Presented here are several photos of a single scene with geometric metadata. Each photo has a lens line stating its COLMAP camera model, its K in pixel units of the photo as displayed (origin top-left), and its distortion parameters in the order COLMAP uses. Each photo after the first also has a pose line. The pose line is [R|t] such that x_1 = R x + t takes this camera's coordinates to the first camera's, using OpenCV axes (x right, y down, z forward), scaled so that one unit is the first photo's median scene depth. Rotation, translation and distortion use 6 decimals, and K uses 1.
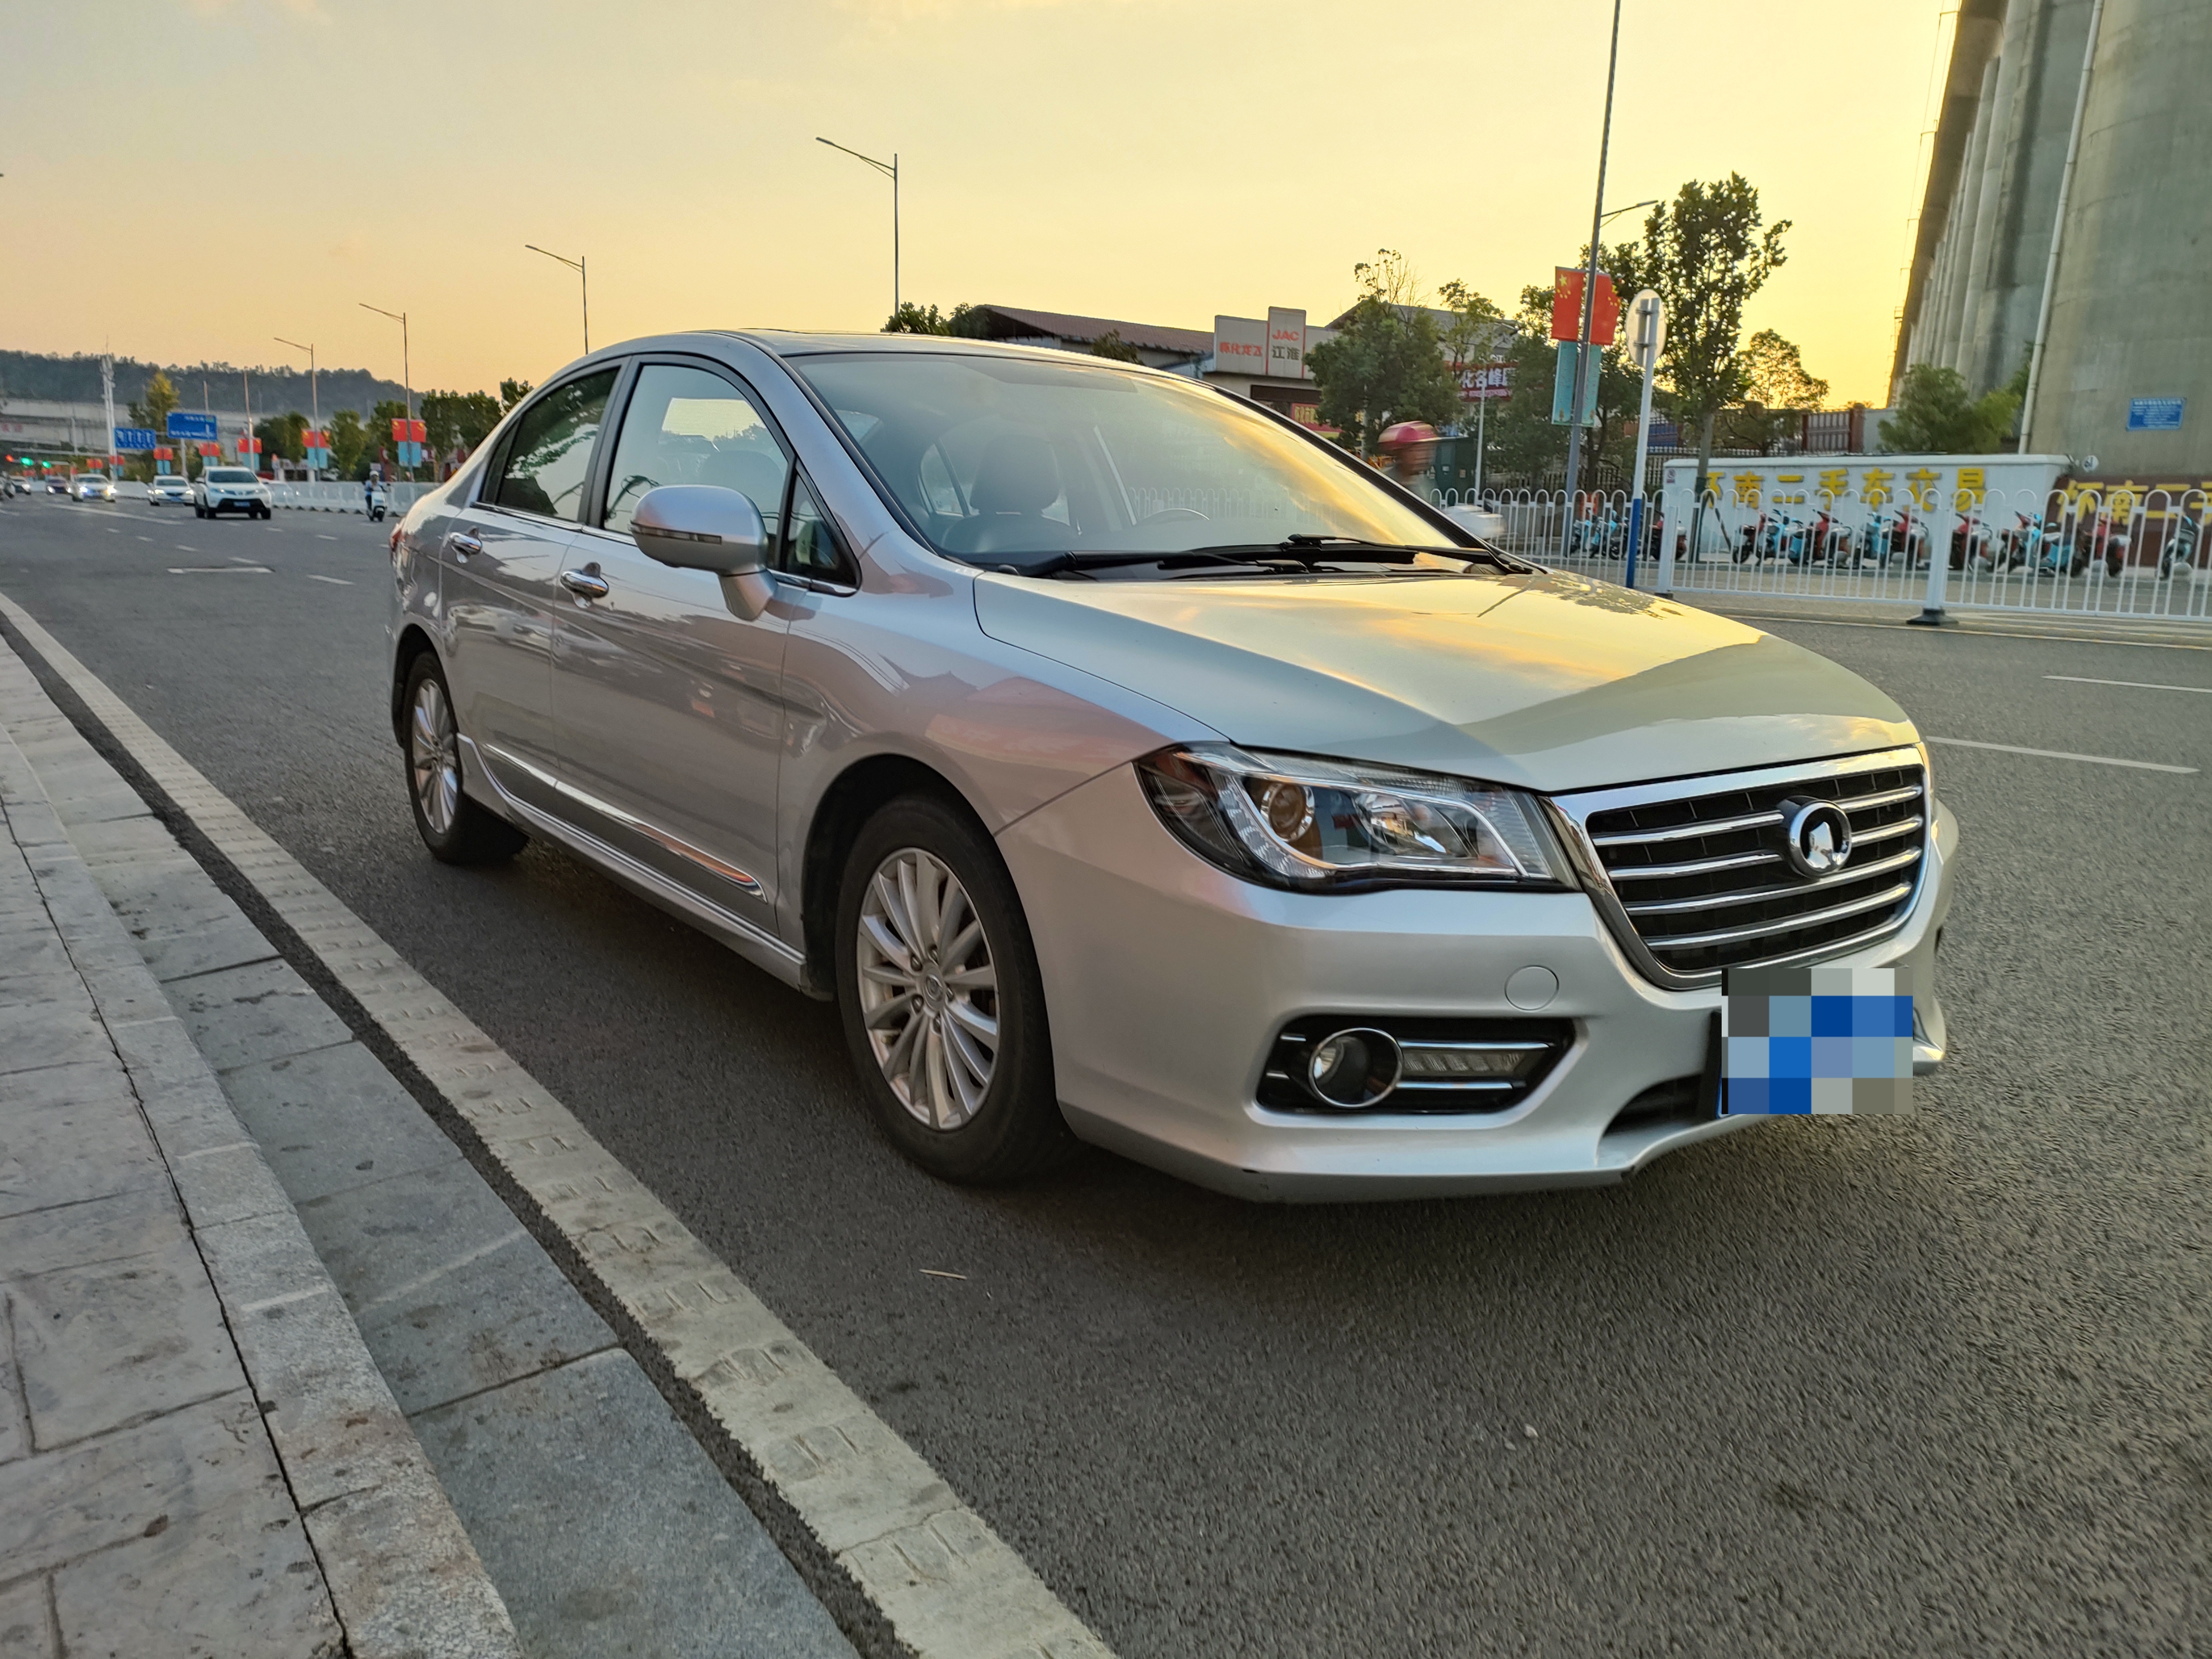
lens RADIAL K [[1620.3, 0, 1106.0], [0, 1620.3, 829.5], [0, 0, 1]] dist [0.102258, -0.118639]
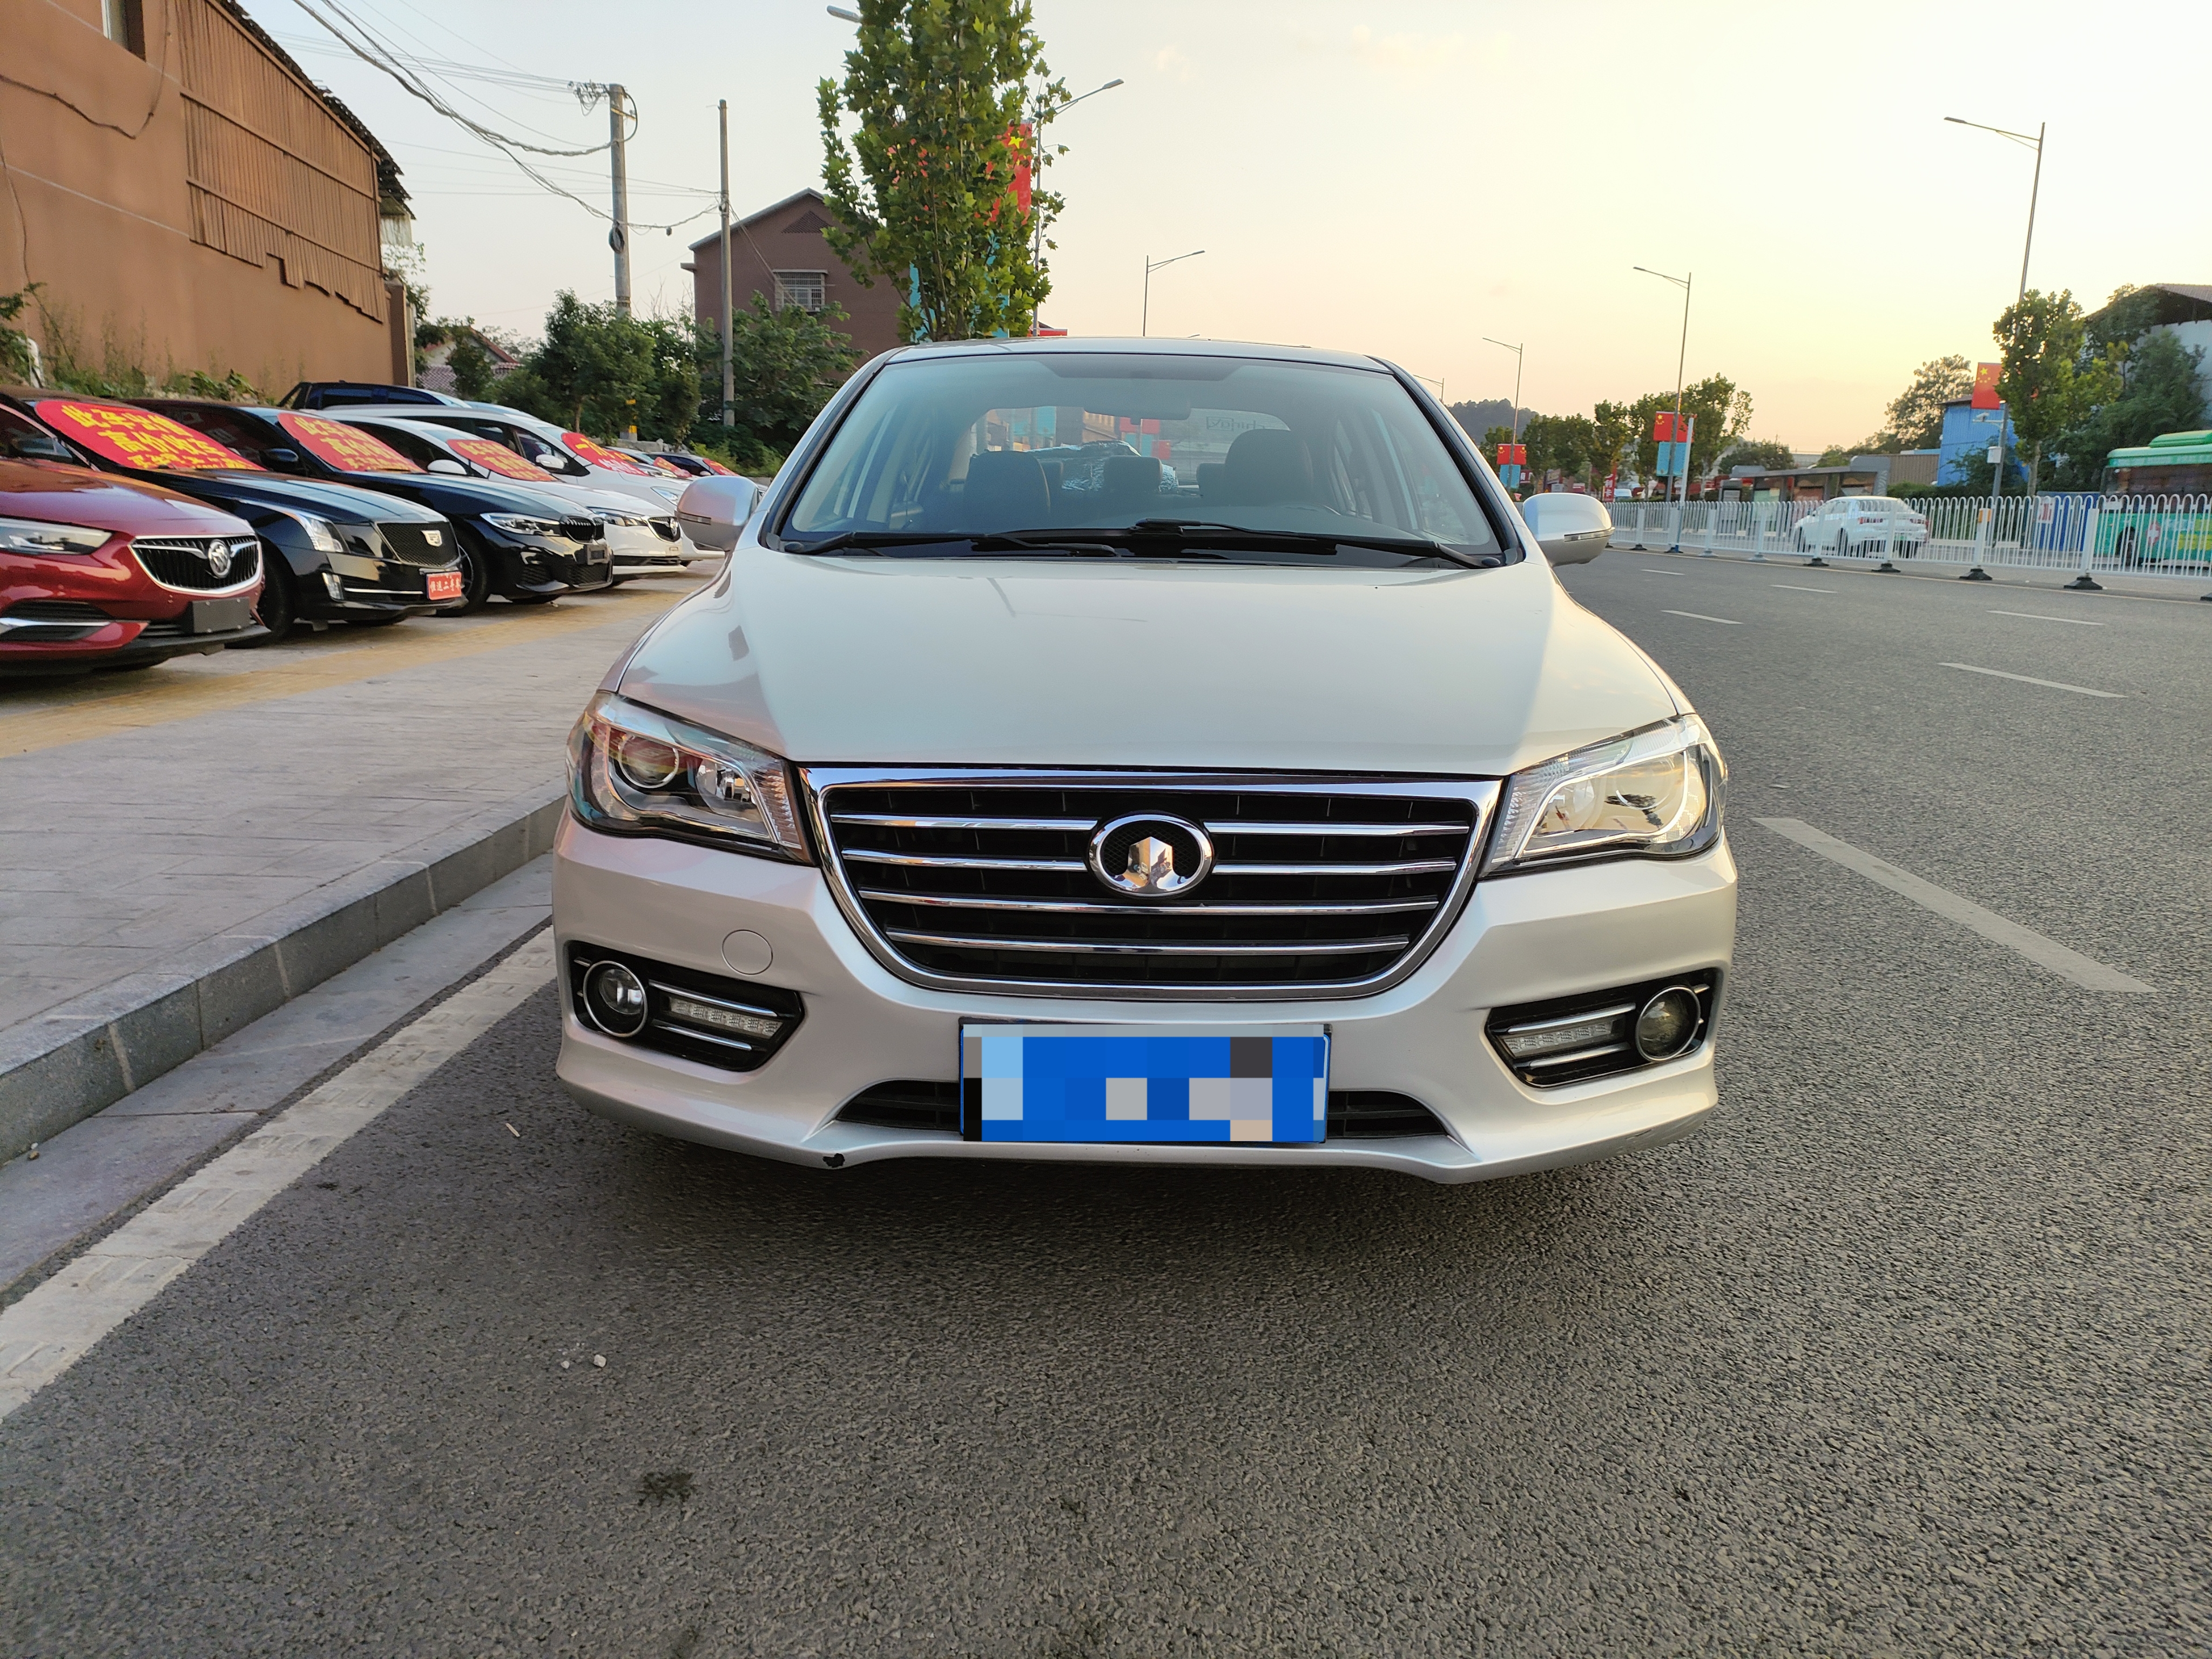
lens RADIAL K [[1609.5, 0, 1109.4], [0, 1609.5, 843.7], [0, 0, 1]] dist [0.060964, -0.058139]
pose [[0.805239, 0.119190, -0.580848, 0.972547], [-0.119108, 0.992136, 0.038465, -0.033749], [0.580865, 0.038210, 0.813103, 0.306026]]
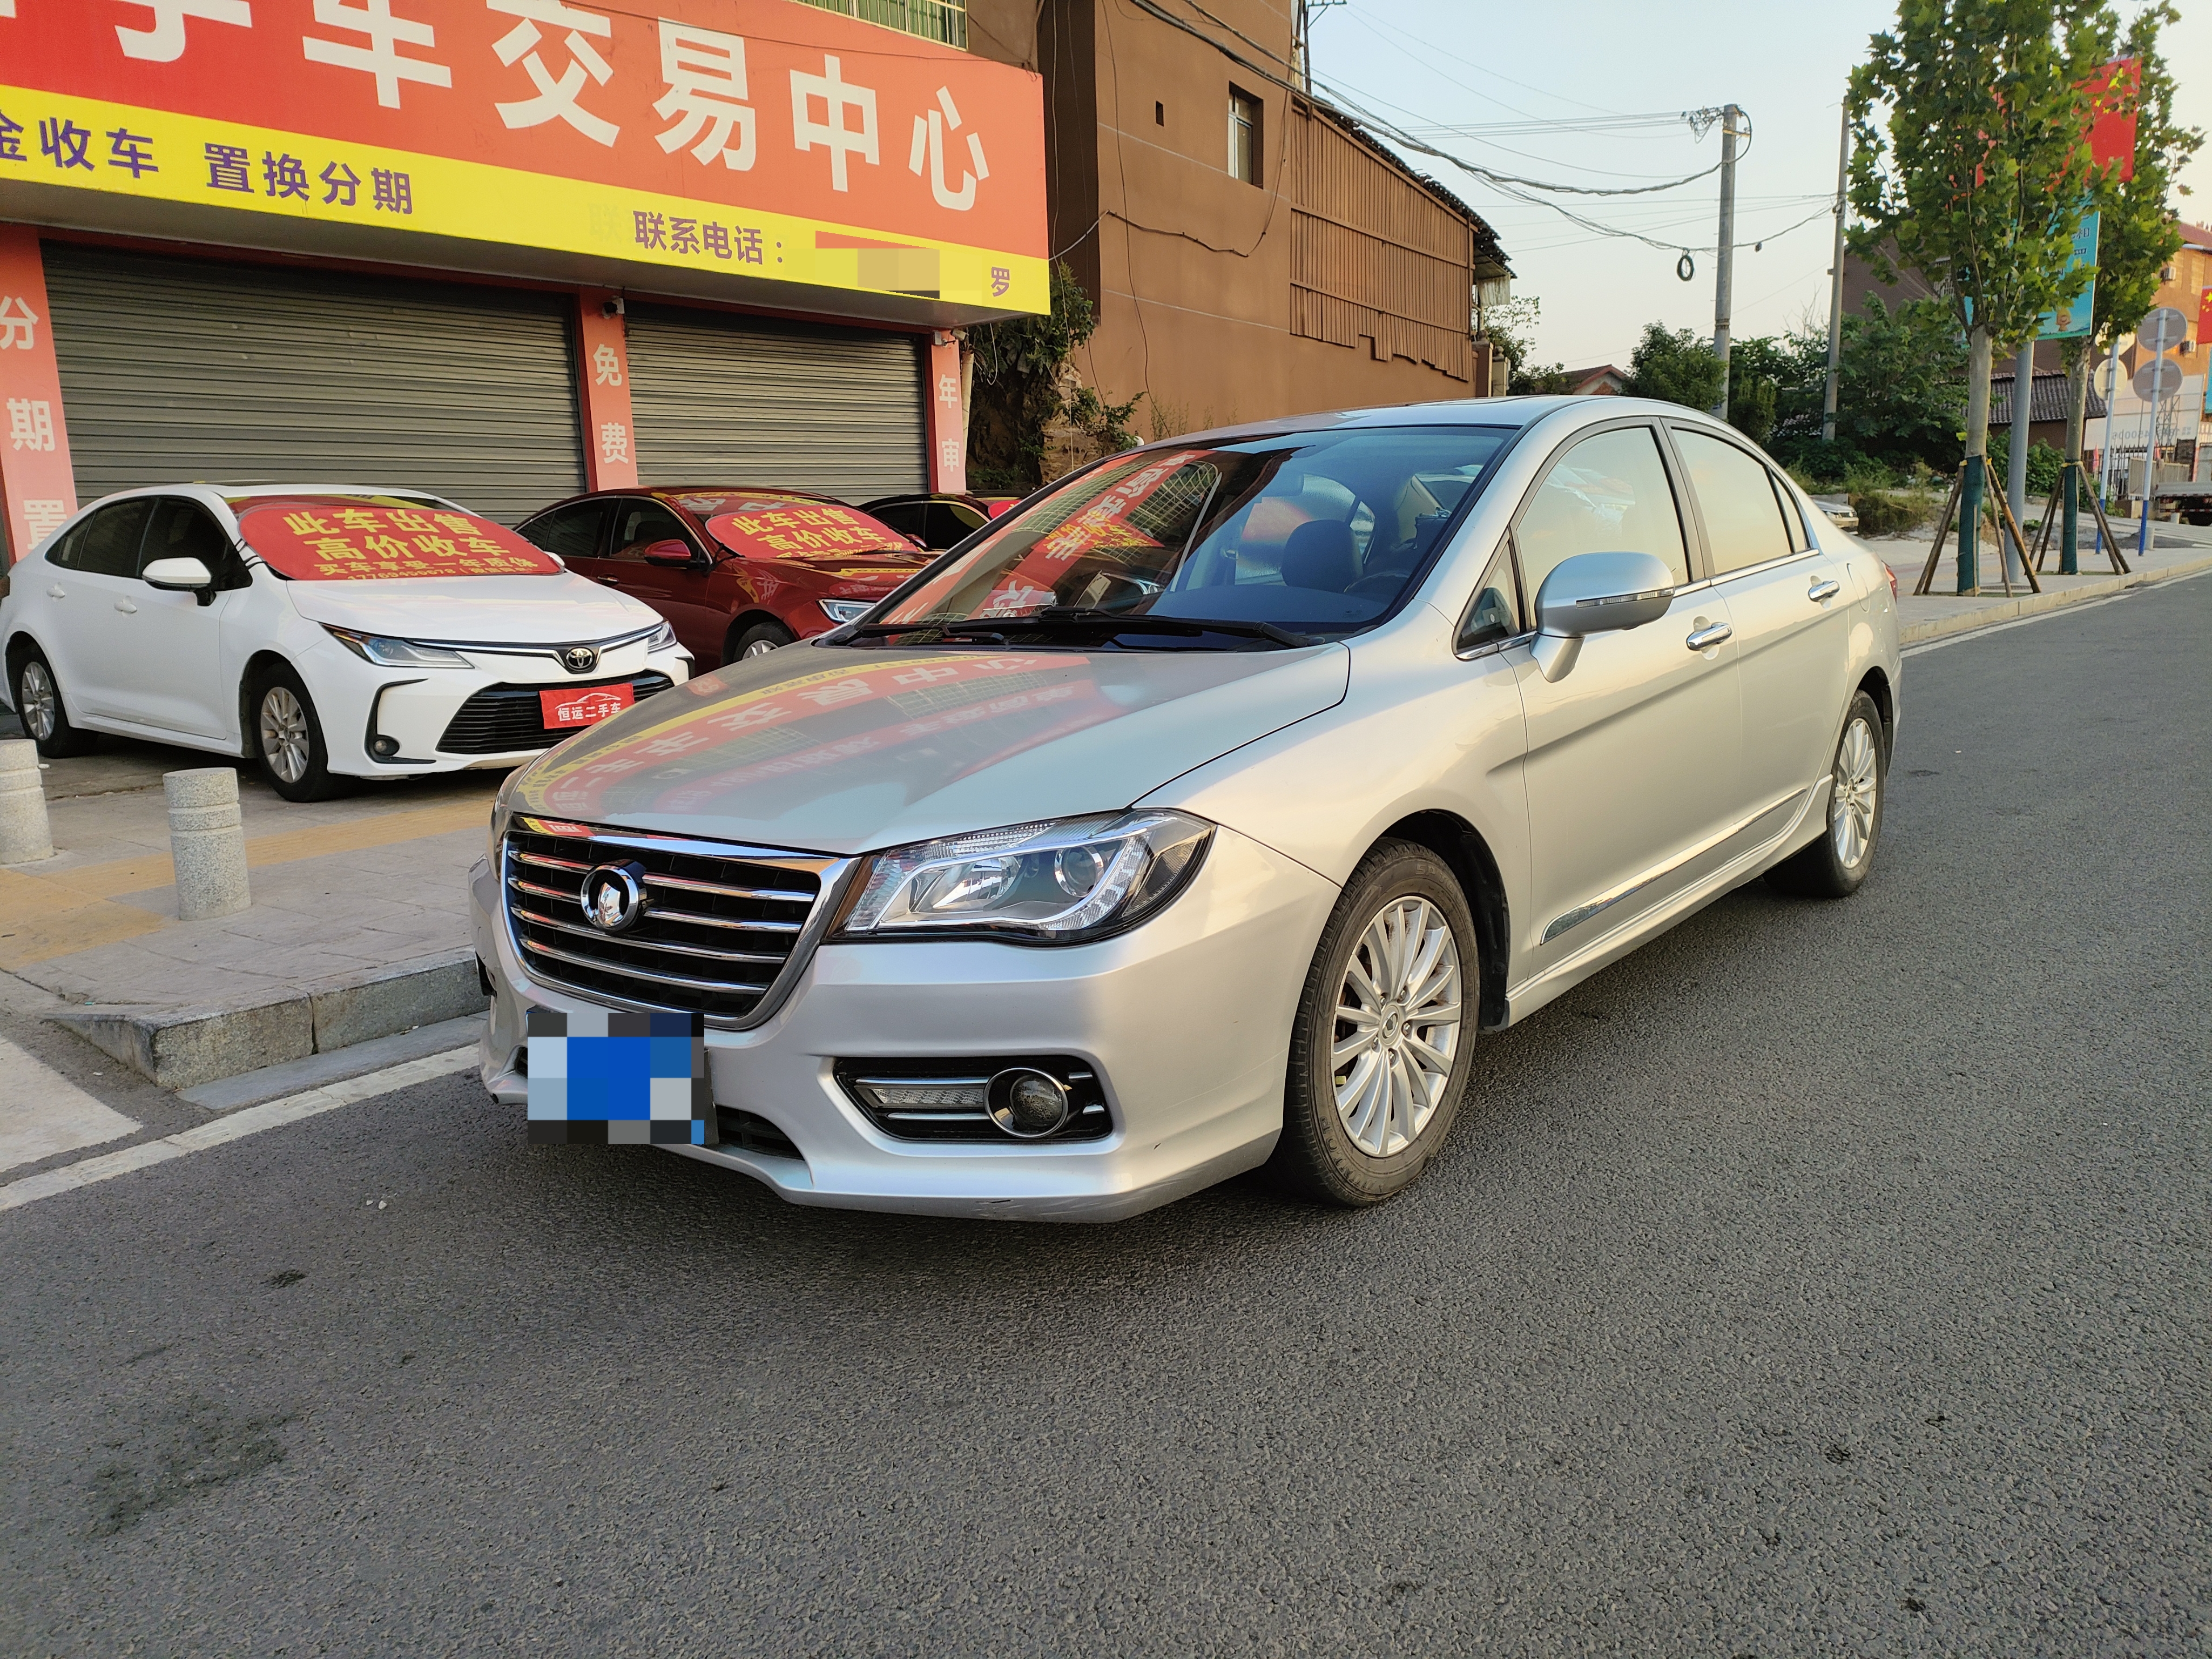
lens RADIAL K [[1636.9, 0, 1106.0], [0, 1636.9, 829.5], [0, 0, 1]] dist [0.060144, -0.053776]
pose [[0.251549, 0.138083, -0.957944, 1.697366], [-0.142136, 0.984309, 0.104560, -0.220529], [0.957351, 0.109856, 0.267229, 1.082425]]
